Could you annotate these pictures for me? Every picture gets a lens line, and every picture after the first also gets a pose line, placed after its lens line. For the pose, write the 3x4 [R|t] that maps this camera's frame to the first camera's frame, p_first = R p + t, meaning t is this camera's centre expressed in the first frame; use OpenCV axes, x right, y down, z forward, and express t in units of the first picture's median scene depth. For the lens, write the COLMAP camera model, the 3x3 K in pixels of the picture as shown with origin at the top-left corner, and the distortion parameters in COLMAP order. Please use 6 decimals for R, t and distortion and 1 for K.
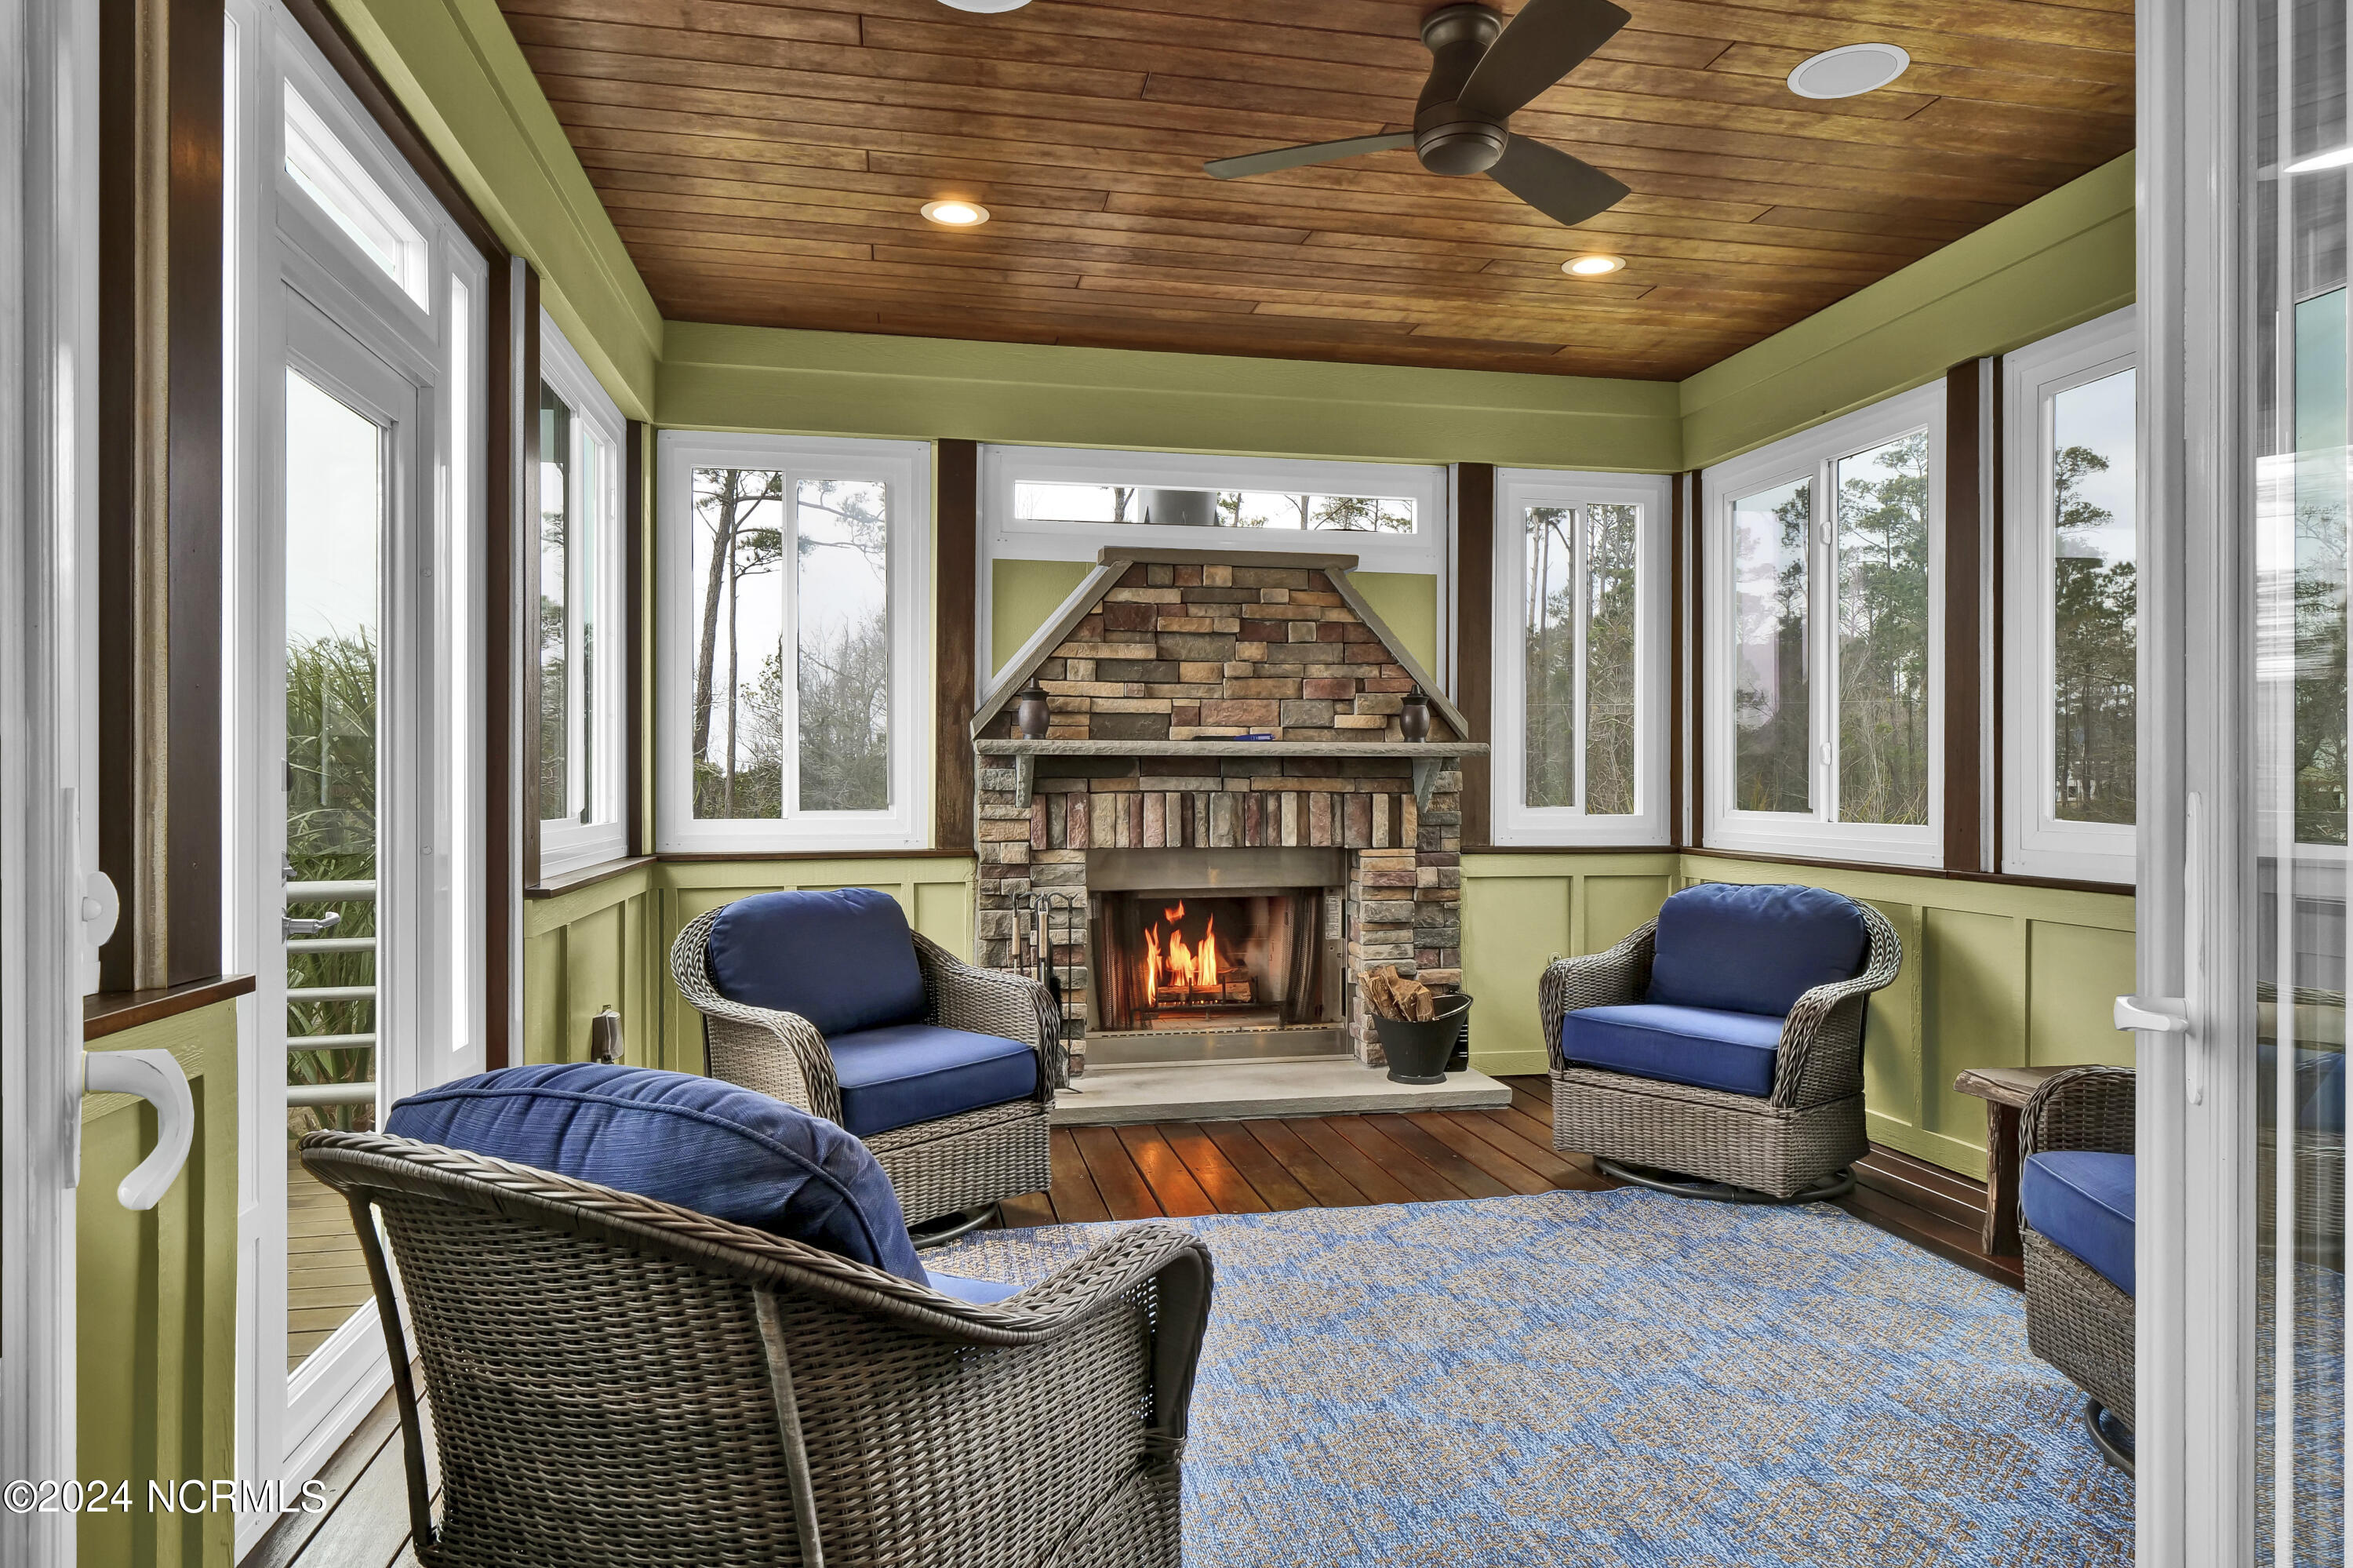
lens RADIAL K [[1457.2, 0, 1114.4], [0, 1457.2, 800.2], [0, 0, 1]] dist [-0.002963, -0.002305]
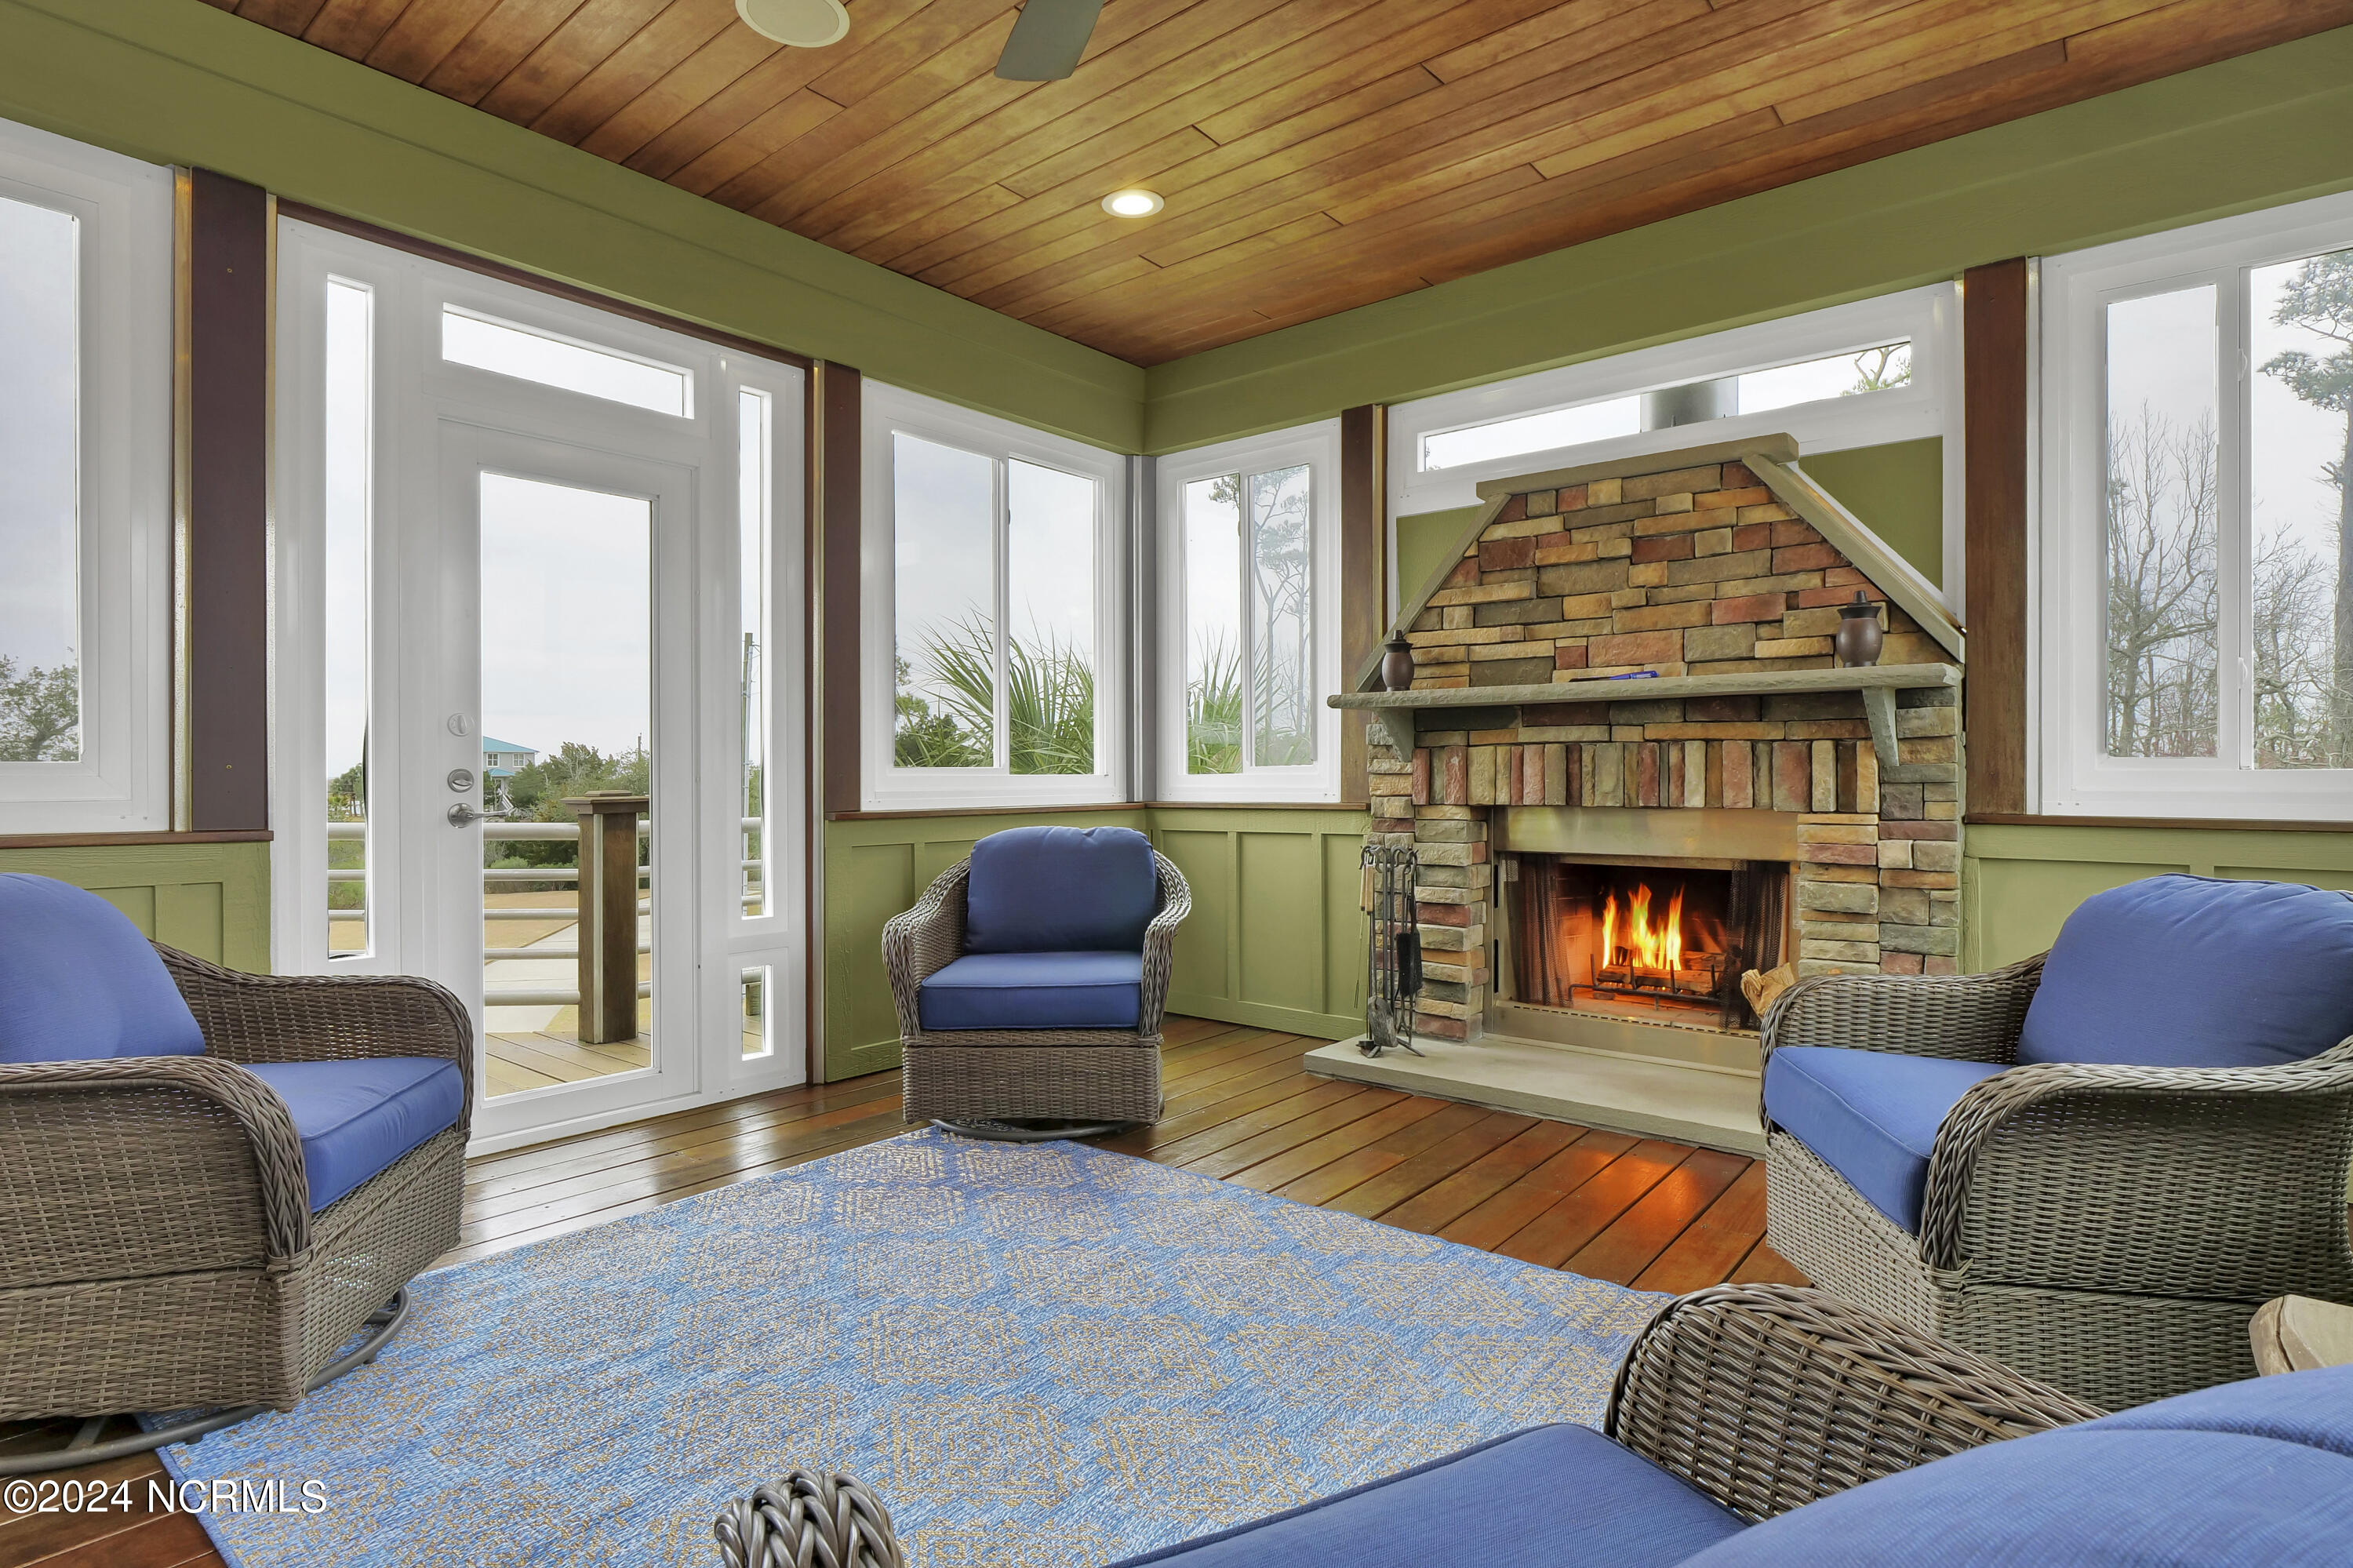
lens RADIAL K [[1172.4, 0, 1122.8], [0, 1172.4, 796.3], [0, 0, 1]] dist [-0.014767, -0.001203]
pose [[0.631444, 0.014276, -0.775290, 0.430151], [-0.004685, 0.999882, 0.014596, 0.017631], [0.775407, -0.005584, 0.631437, 0.340066]]
